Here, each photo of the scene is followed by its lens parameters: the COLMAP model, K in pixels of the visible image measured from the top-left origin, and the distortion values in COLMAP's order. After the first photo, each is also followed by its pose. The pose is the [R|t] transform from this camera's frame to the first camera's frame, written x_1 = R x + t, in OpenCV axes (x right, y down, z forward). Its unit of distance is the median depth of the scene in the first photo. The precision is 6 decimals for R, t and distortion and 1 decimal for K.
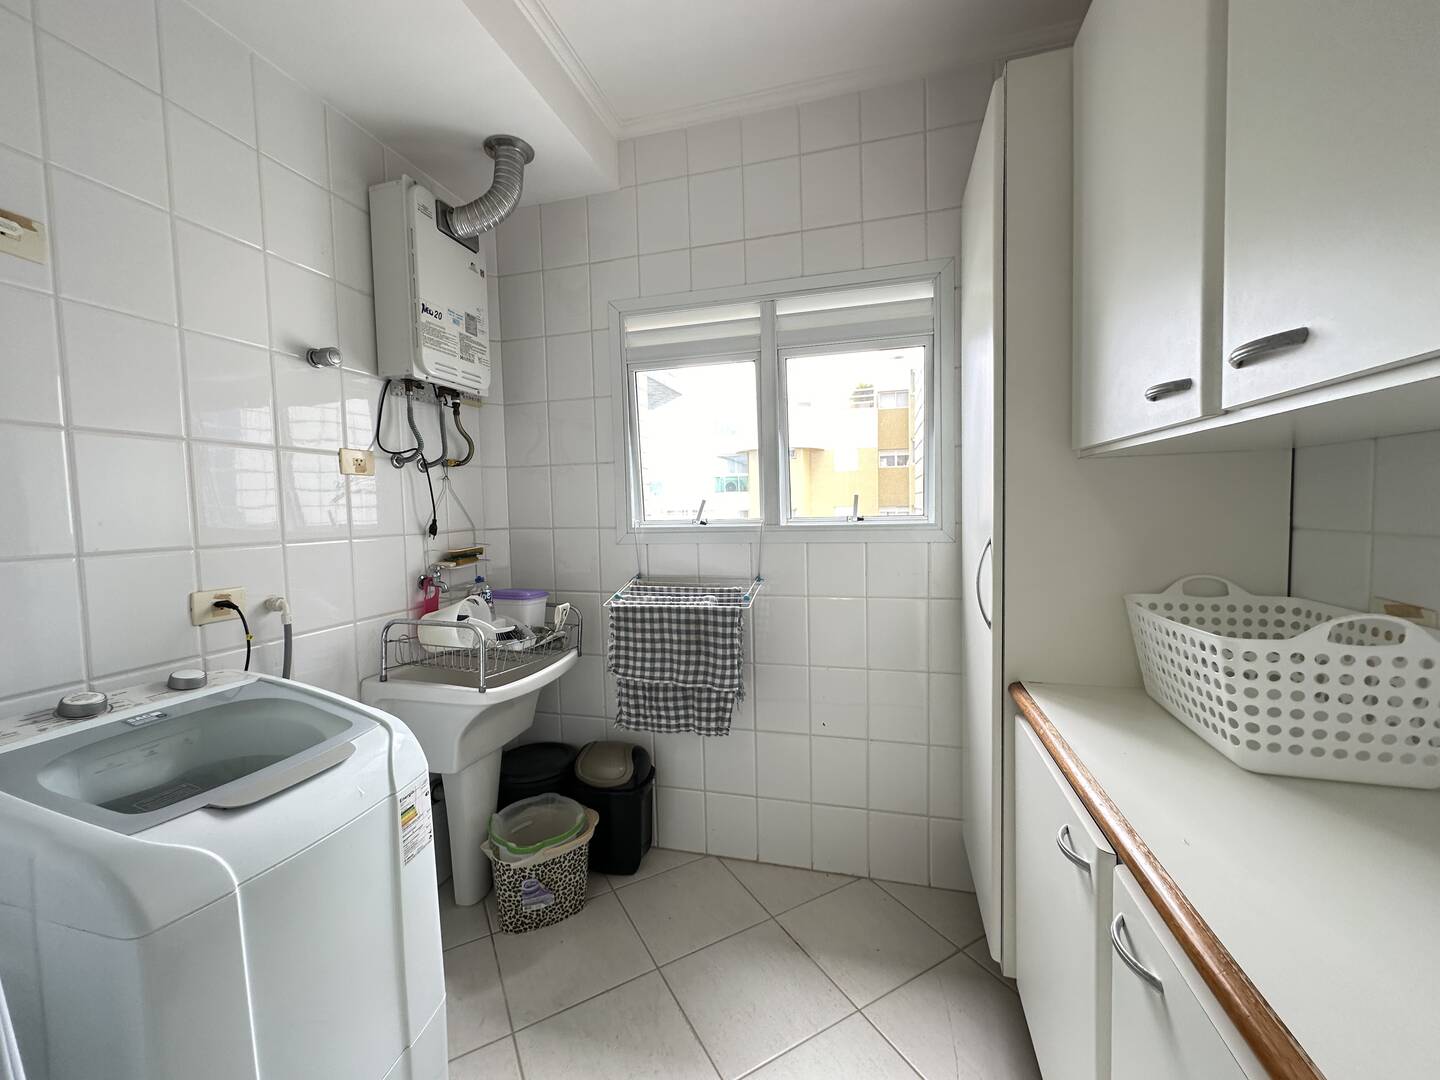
lens RADIAL K [[576.0, 0, 721.3], [0, 576.0, 536.1], [0, 0, 1]] dist [-0.005101, 0.001150]
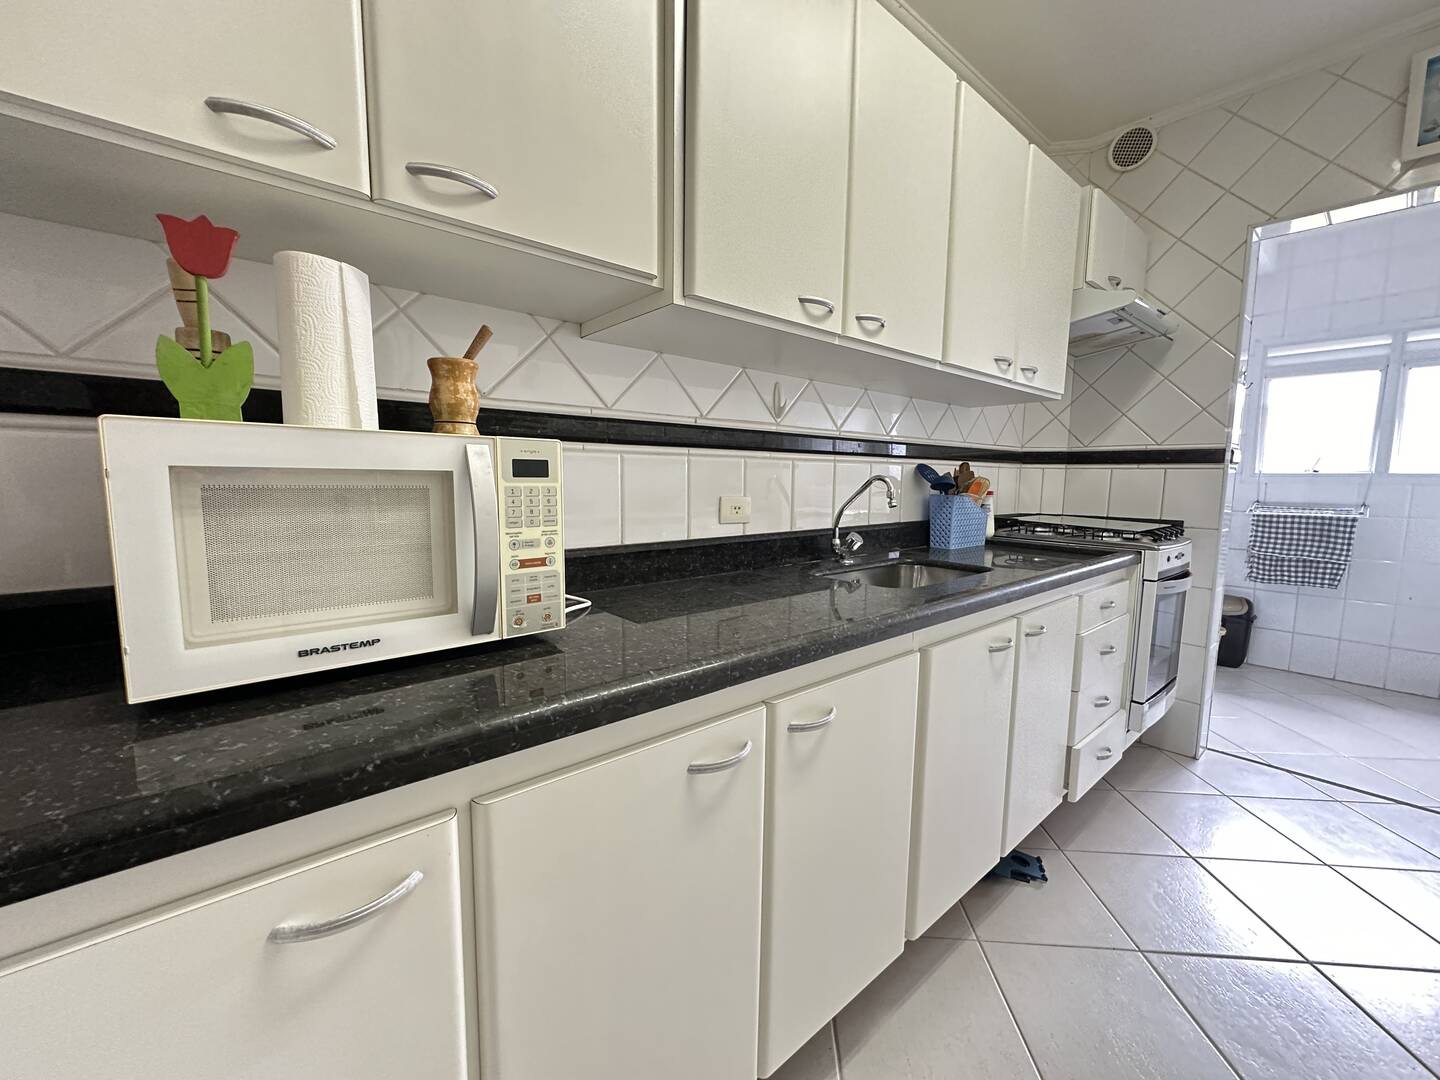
lens RADIAL K [[576.0, 0, 717.2], [0, 576.0, 543.7], [0, 0, 1]] dist [-0.005101, 0.001150]
pose [[0.833507, 0.095954, -0.544113, -0.613899], [-0.065823, 0.995036, 0.074642, 0.193961], [0.548574, -0.026400, 0.835685, -1.478764]]
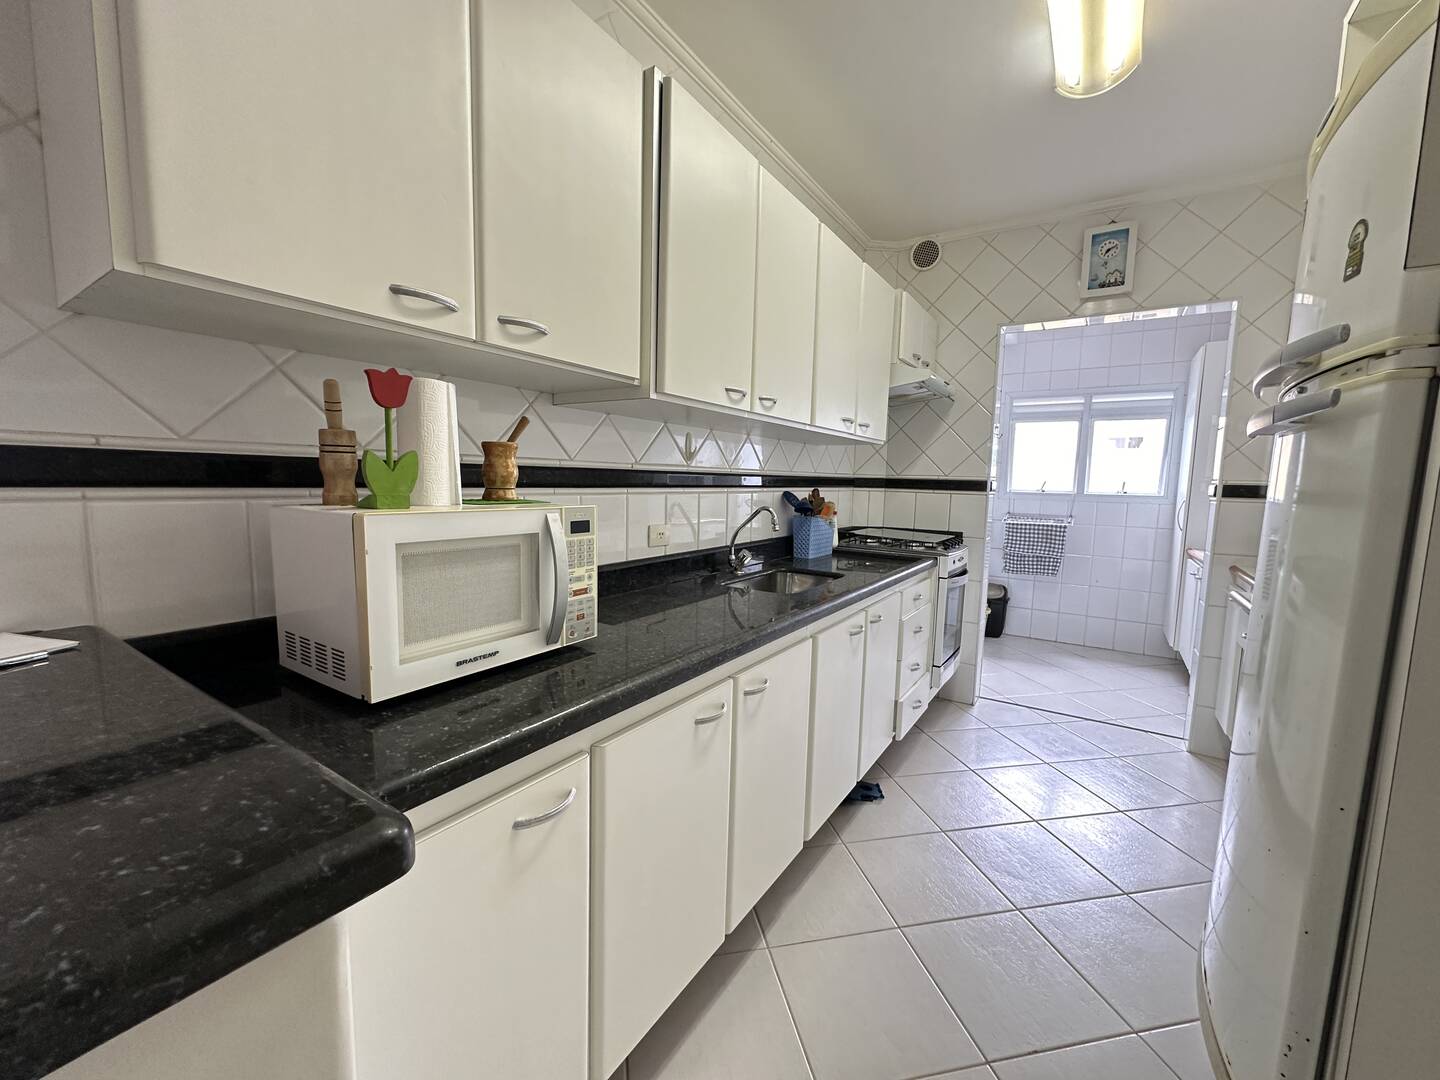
lens RADIAL K [[576.0, 0, 717.8], [0, 576.0, 543.5], [0, 0, 1]] dist [-0.005101, 0.001150]
pose [[0.952838, 0.079866, -0.292782, -0.644378], [-0.065826, 0.996172, 0.057513, 0.152091], [0.296255, -0.035528, 0.954448, -1.740458]]
